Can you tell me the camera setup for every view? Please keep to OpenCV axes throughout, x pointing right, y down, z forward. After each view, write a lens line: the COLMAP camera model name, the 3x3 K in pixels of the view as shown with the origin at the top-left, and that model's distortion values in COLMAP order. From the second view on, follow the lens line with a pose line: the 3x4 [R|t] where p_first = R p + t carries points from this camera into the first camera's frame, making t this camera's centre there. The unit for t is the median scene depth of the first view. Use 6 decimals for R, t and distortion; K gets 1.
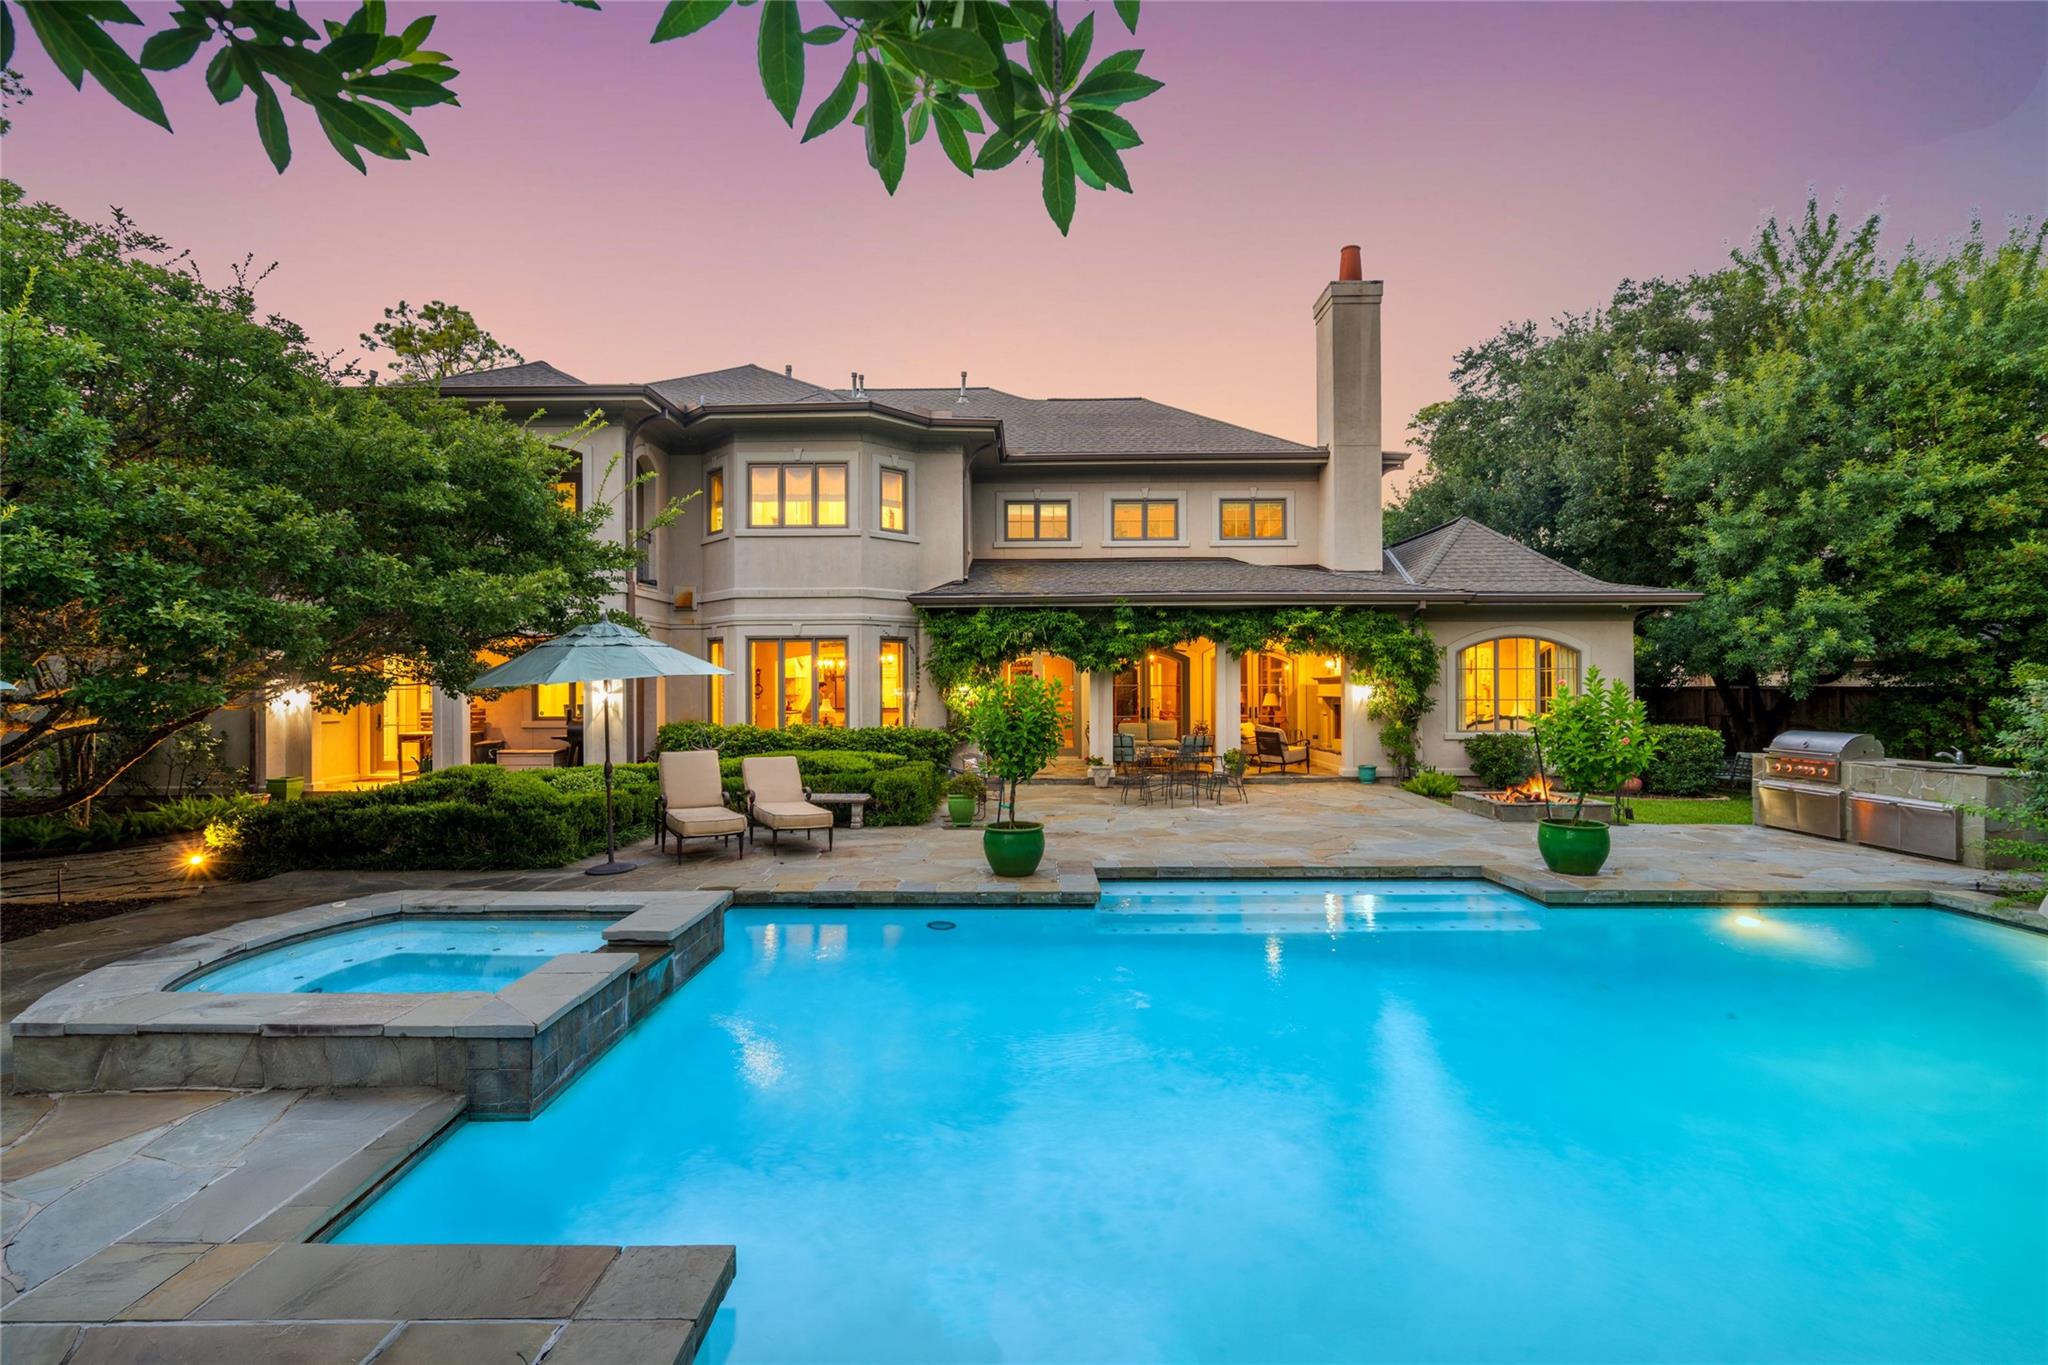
lens RADIAL K [[956.3, 0, 1008.6], [0, 956.3, 685.0], [0, 0, 1]] dist [0.009025, -0.002599]
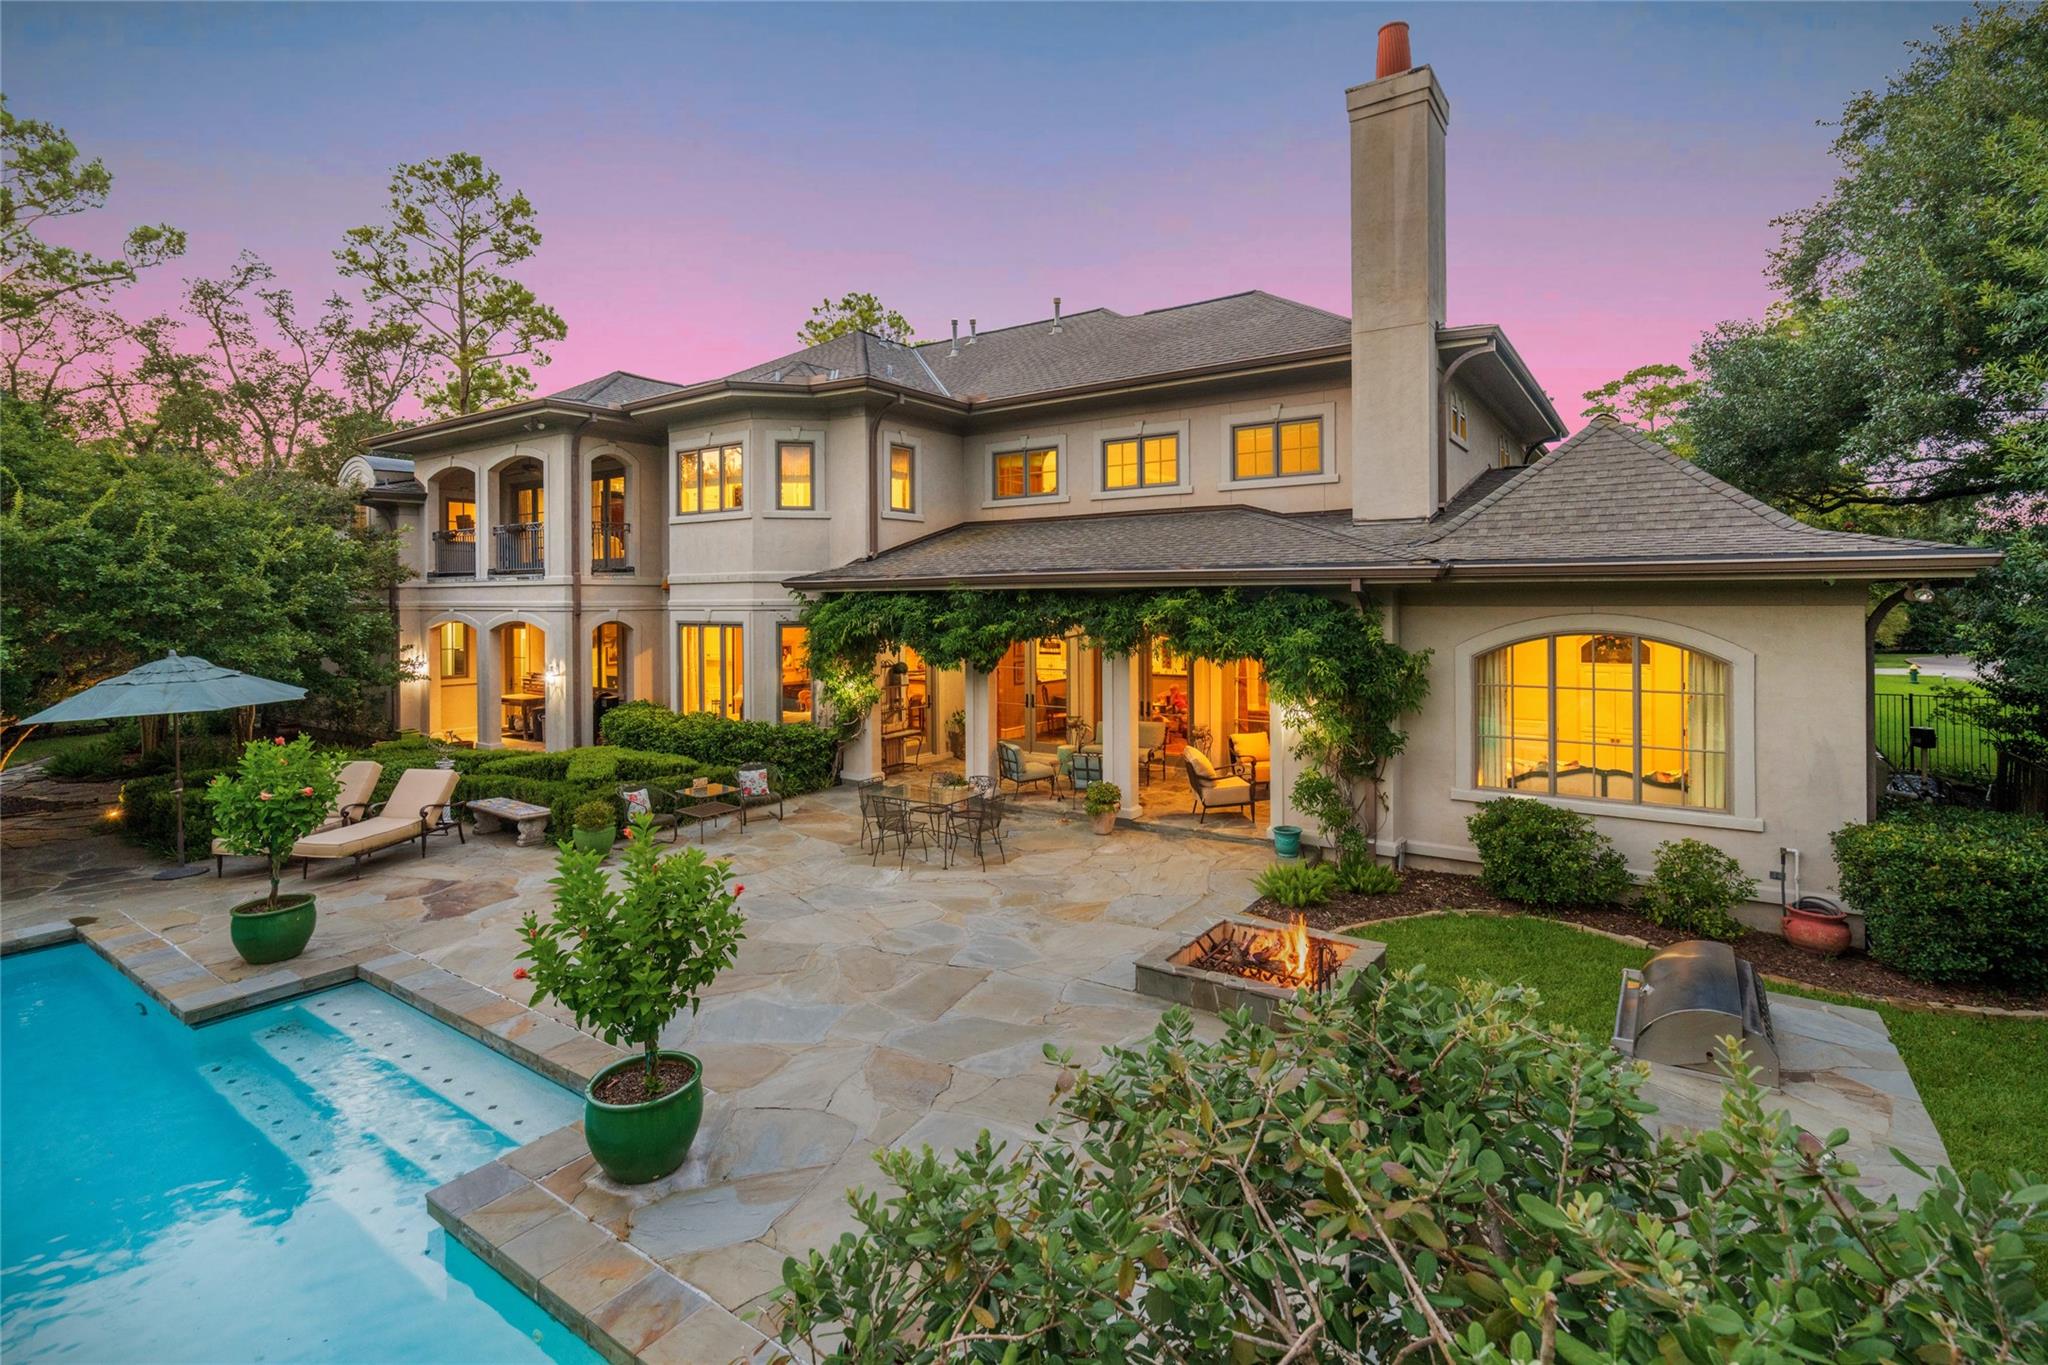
lens RADIAL K [[956.3, 0, 995.5], [0, 956.3, 599.8], [0, 0, 1]] dist [0.009025, -0.002599]
pose [[0.828741, -0.000481, -0.559632, 0.561725], [0.002859, 0.999990, 0.003375, -0.073953], [0.559625, -0.004397, 0.828734, 0.332513]]
